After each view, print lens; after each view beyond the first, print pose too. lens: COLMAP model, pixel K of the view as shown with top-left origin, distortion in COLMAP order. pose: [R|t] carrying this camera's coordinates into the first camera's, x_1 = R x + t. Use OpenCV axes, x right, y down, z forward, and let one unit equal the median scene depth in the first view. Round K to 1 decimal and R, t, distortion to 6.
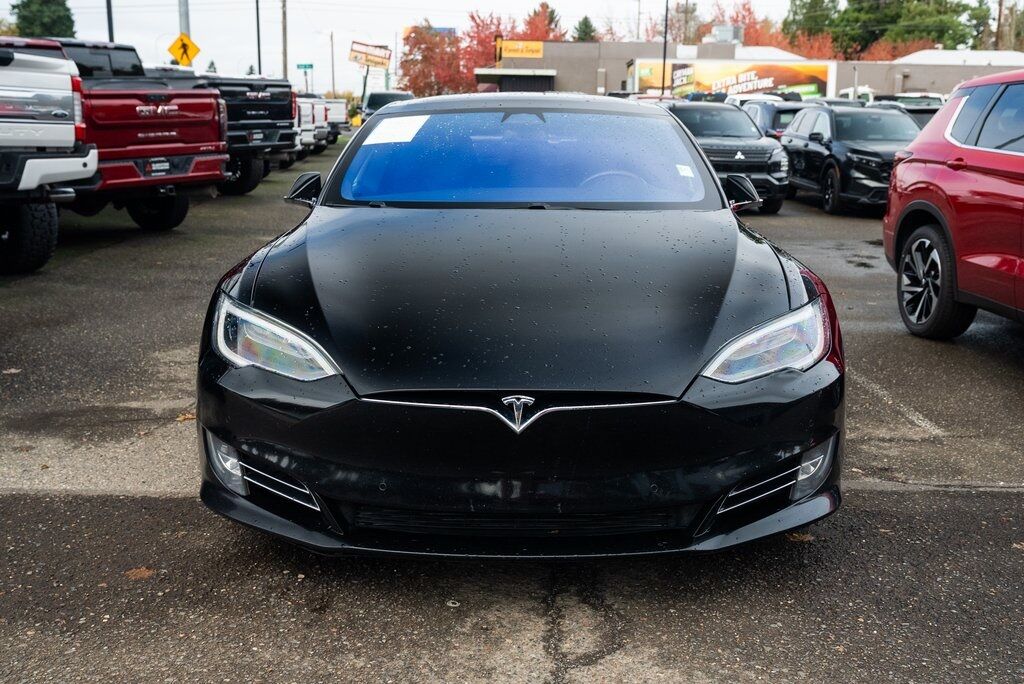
lens RADIAL K [[974.0, 0, 512.0], [0, 974.0, 342.0], [0, 0, 1]] dist [-0.004227, 0.013689]
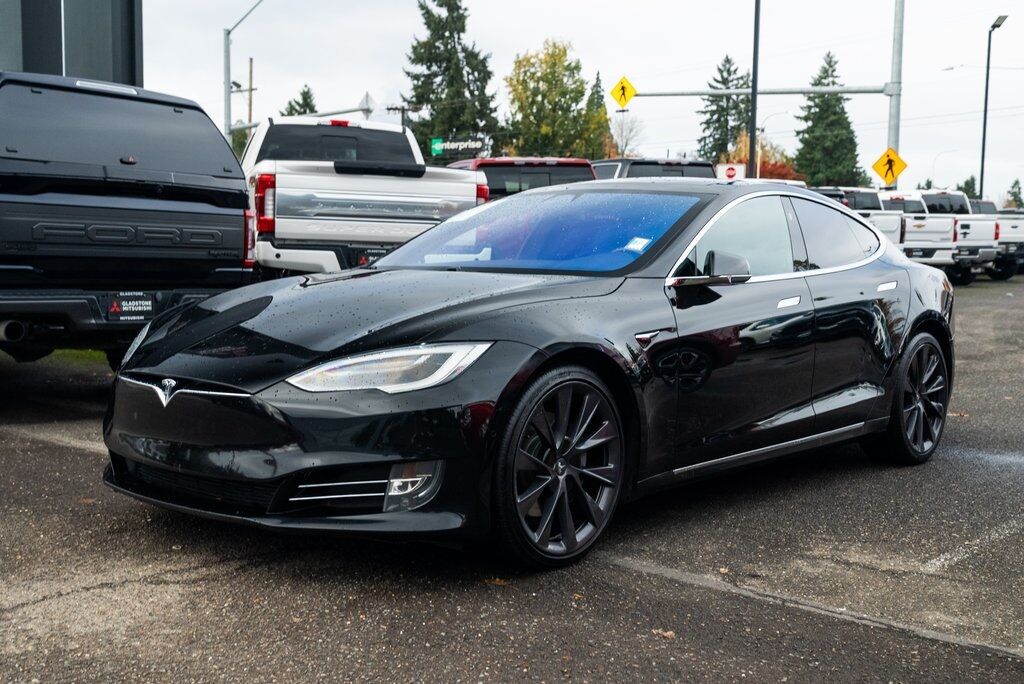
lens RADIAL K [[1139.4, 0, 512.0], [0, 1139.4, 342.0], [0, 0, 1]] dist [0.020060, 0.008104]
pose [[0.761306, 0.054529, -0.646096, 0.817483], [-0.146054, 0.985270, -0.088943, 0.044751], [0.631729, 0.162077, 0.758056, 0.052295]]
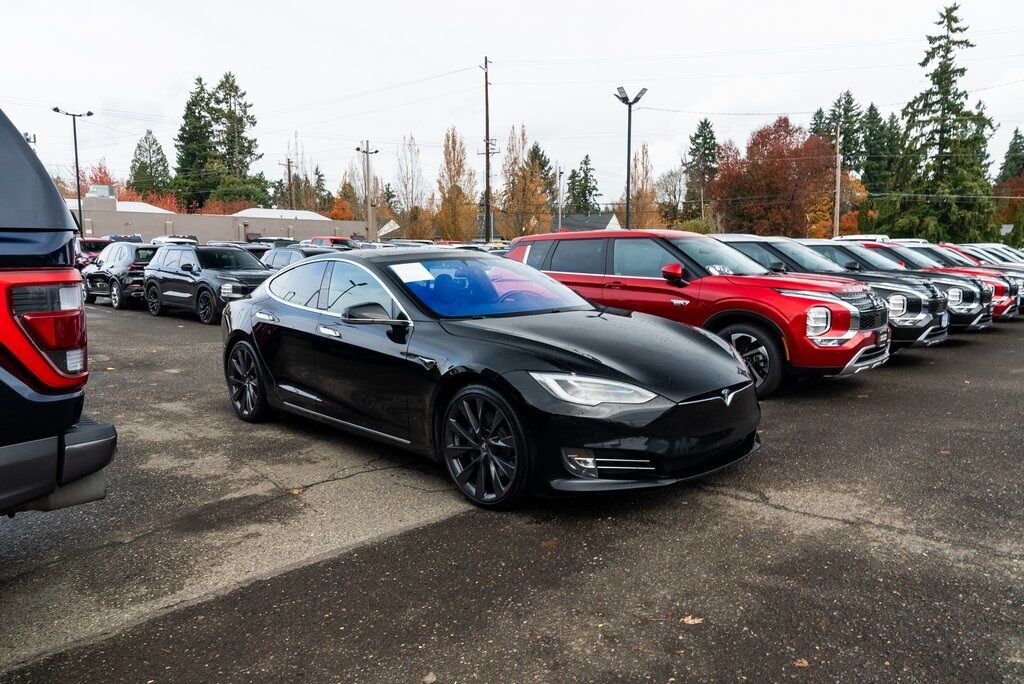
lens RADIAL K [[697.7, 0, 512.0], [0, 697.7, 342.0], [0, 0, 1]] dist [-0.035837, 0.024930]
pose [[0.710266, -0.100078, 0.696783, -0.837035], [0.167903, 0.985358, -0.029625, -0.049769], [-0.683616, 0.138034, 0.716670, 0.109335]]
